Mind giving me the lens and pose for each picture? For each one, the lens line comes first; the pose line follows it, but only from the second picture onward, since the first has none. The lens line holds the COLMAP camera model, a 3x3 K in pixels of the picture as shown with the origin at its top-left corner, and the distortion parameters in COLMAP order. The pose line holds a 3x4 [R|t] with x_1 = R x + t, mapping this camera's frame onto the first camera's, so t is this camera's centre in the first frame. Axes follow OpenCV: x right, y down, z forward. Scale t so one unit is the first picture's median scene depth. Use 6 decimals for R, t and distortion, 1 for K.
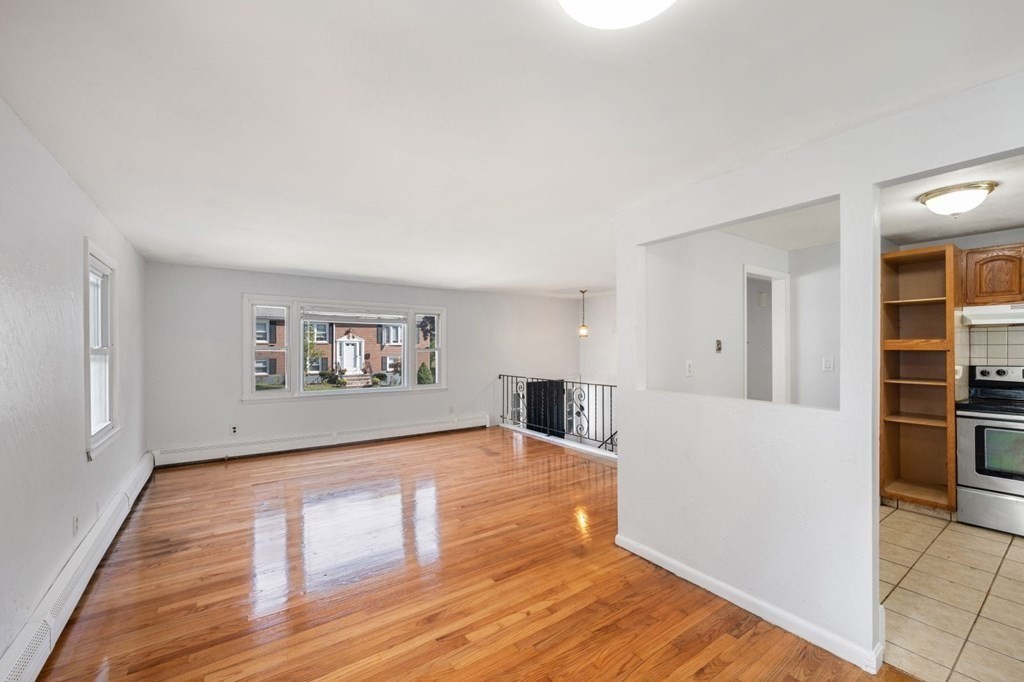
lens RADIAL K [[420.7, 0, 512.3], [0, 420.7, 345.2], [0, 0, 1]] dist [-0.000484, 0.000699]
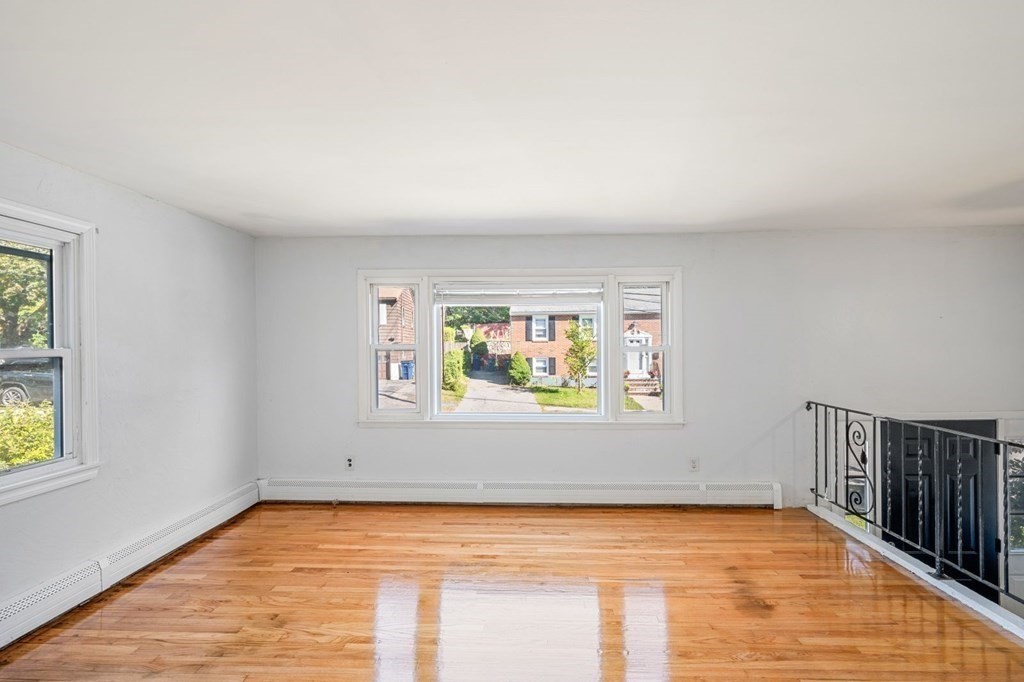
lens RADIAL K [[497.5, 0, 511.7], [0, 497.5, 344.7], [0, 0, 1]] dist [0.003791, -0.001488]
pose [[0.793197, -0.005269, -0.608943, 0.055175], [0.008643, 0.999959, 0.002606, 0.002239], [0.608904, -0.007330, 0.793210, 0.412055]]
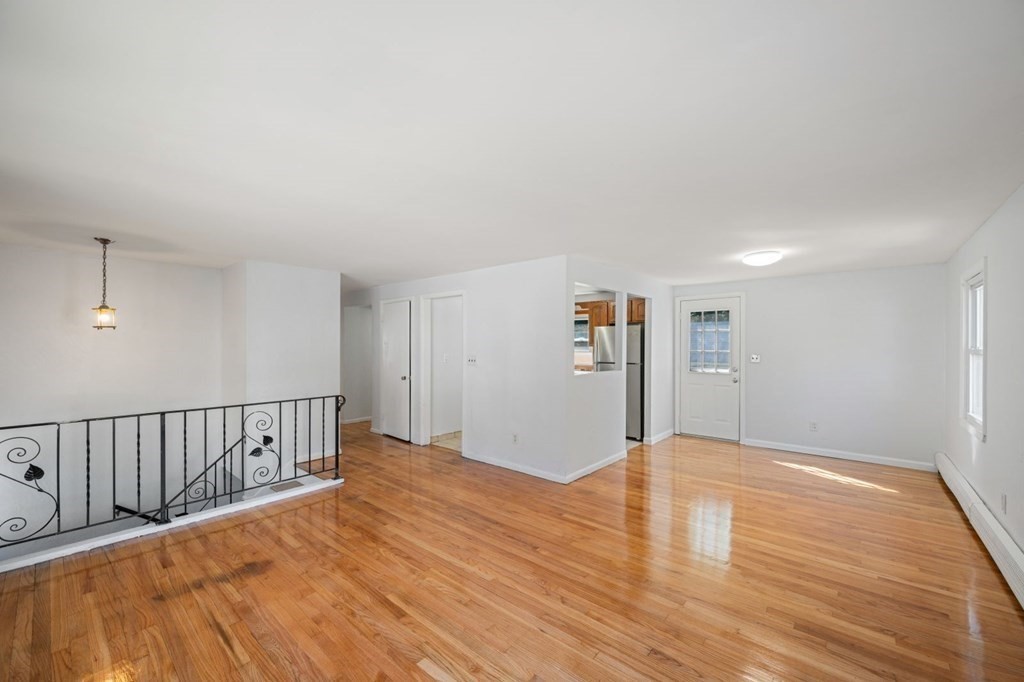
lens RADIAL K [[404.5, 0, 510.6], [0, 404.5, 346.8], [0, 0, 1]] dist [0.002975, 0.000052]
pose [[-0.243259, -0.000407, 0.969961, -0.493721], [-0.003168, 0.999995, -0.000375, 0.000999], [-0.969956, -0.003164, -0.243259, 0.713417]]
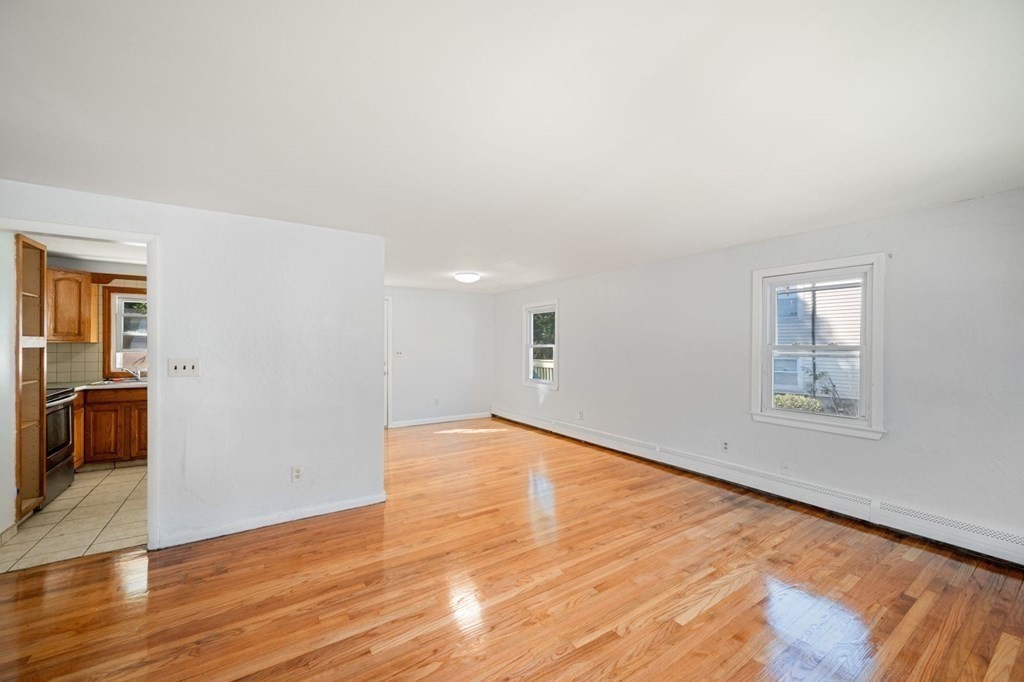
lens RADIAL K [[404.5, 0, 510.8], [0, 404.5, 346.6], [0, 0, 1]] dist [0.002975, 0.000052]
pose [[-0.999590, 0.001151, 0.028617, -0.076976], [0.001259, 0.999992, 0.003771, 0.003350], [-0.028612, 0.003805, -0.999583, 1.028150]]
